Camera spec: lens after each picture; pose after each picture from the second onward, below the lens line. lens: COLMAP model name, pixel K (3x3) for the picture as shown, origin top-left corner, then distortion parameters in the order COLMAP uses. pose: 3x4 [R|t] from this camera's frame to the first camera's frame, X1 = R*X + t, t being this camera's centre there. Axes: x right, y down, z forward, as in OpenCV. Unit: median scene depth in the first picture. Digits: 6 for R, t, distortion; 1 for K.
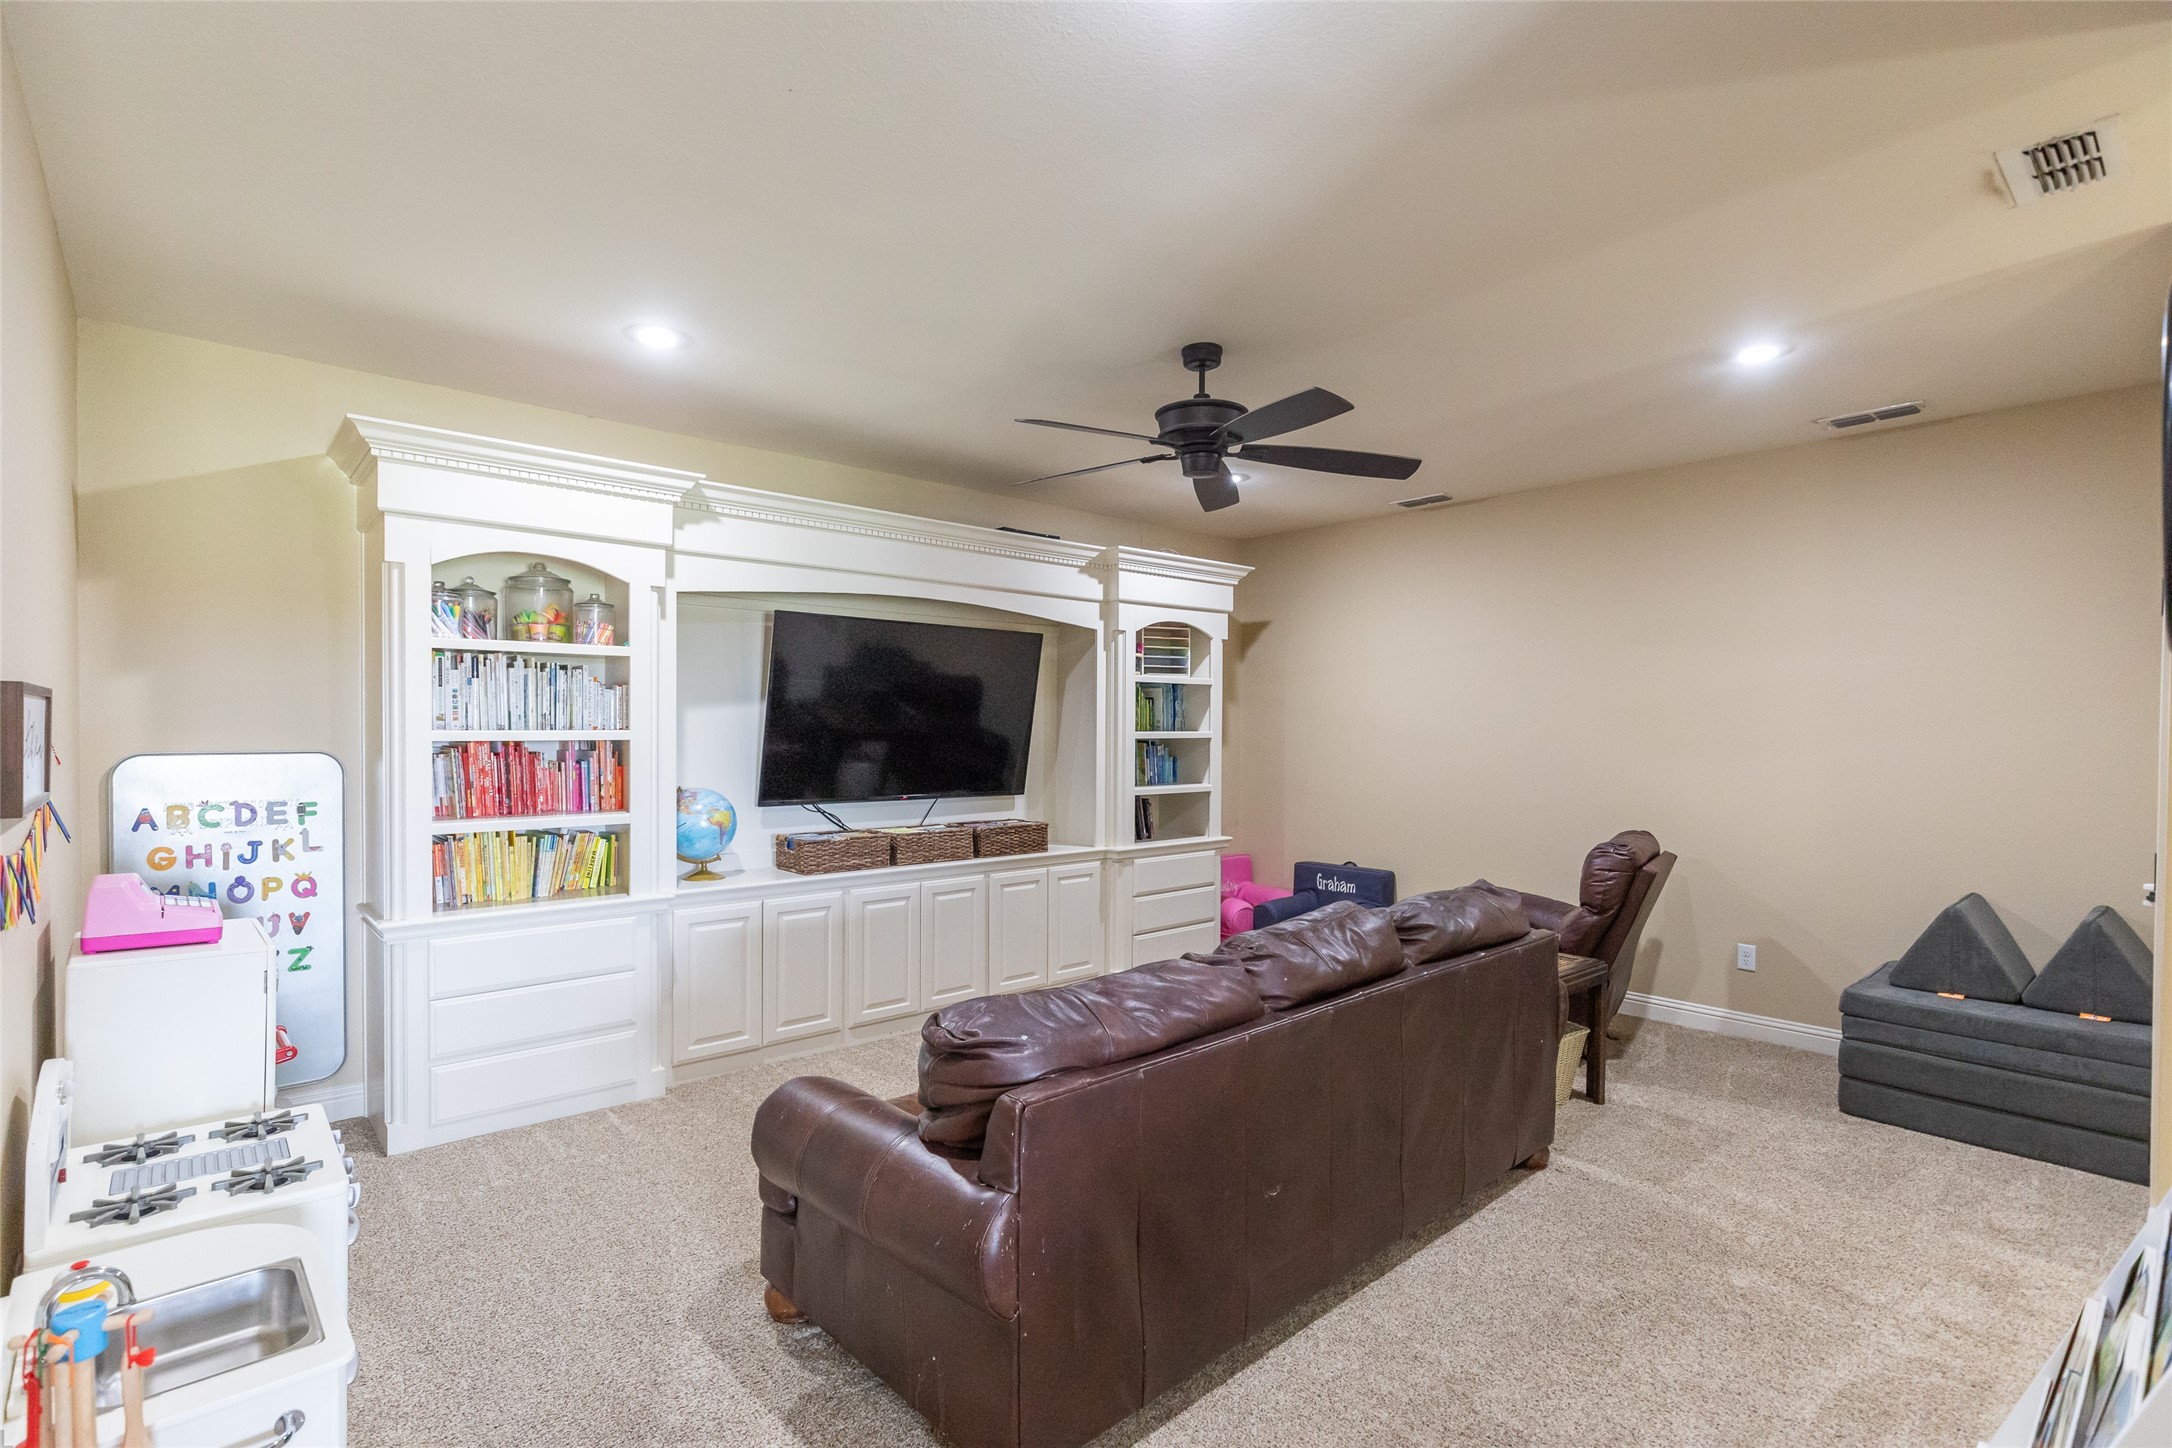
lens RADIAL K [[977.8, 0, 1086.0], [0, 977.8, 724.0], [0, 0, 1]] dist [0.000220, 0.000005]
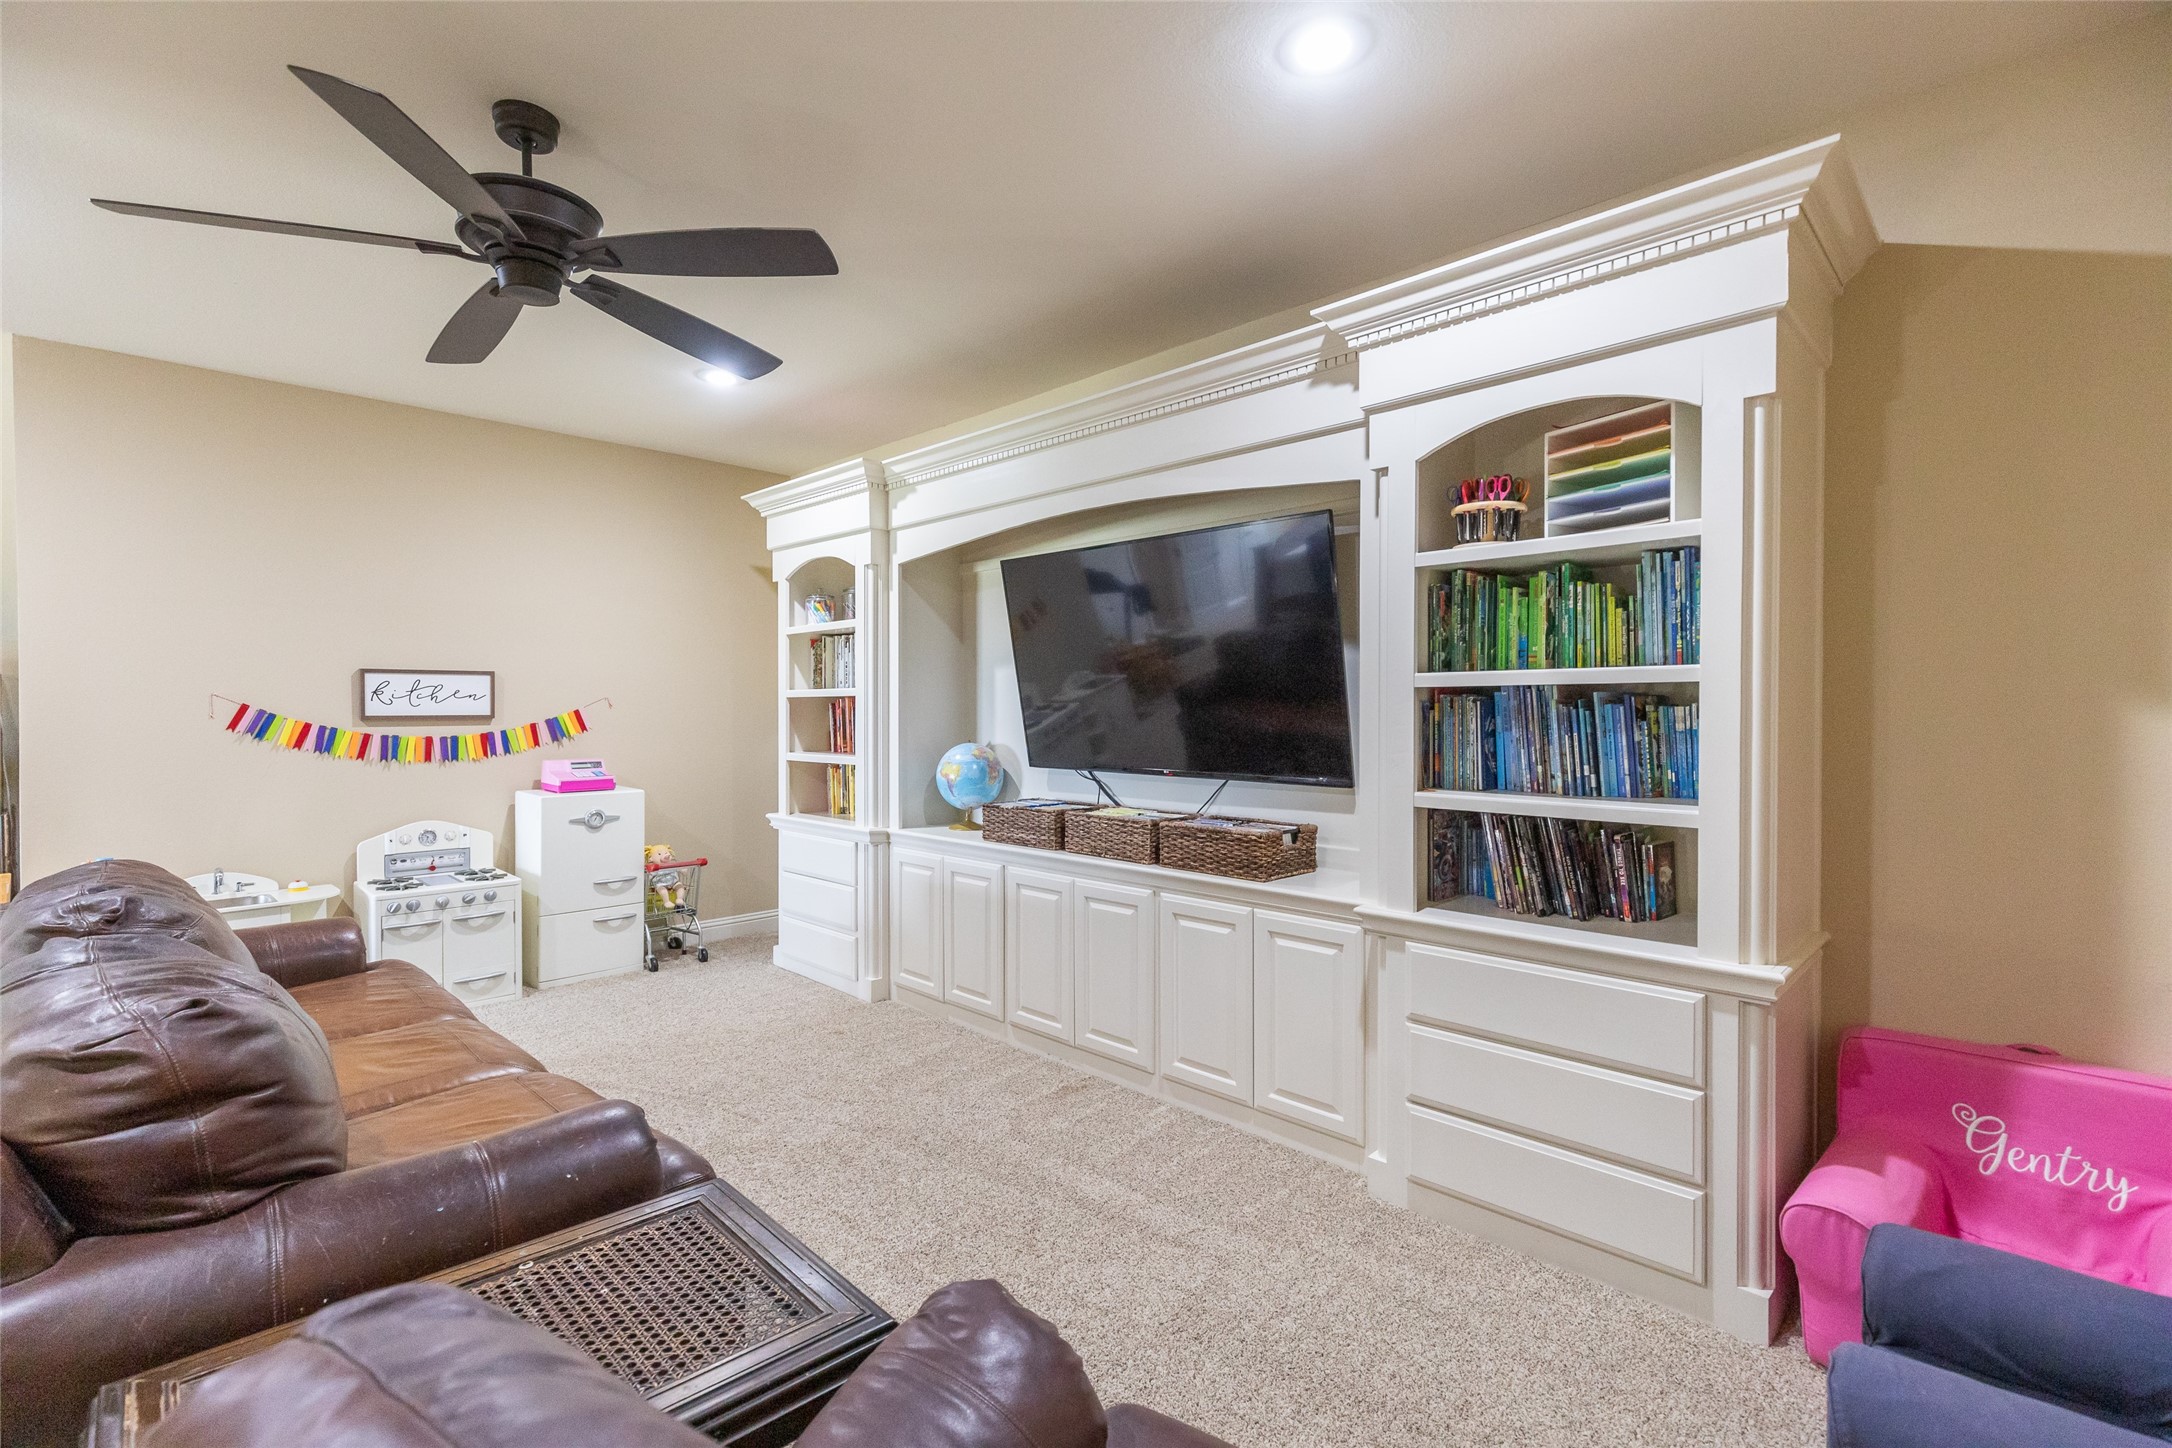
lens RADIAL K [[976.7, 0, 1090.4], [0, 976.7, 740.9], [0, 0, 1]] dist [0.010440, -0.001463]
pose [[0.078789, 0.028846, -0.996474, 0.566243], [0.006749, 0.999543, 0.029468, 0.027464], [0.996868, -0.009047, 0.078559, 0.885732]]
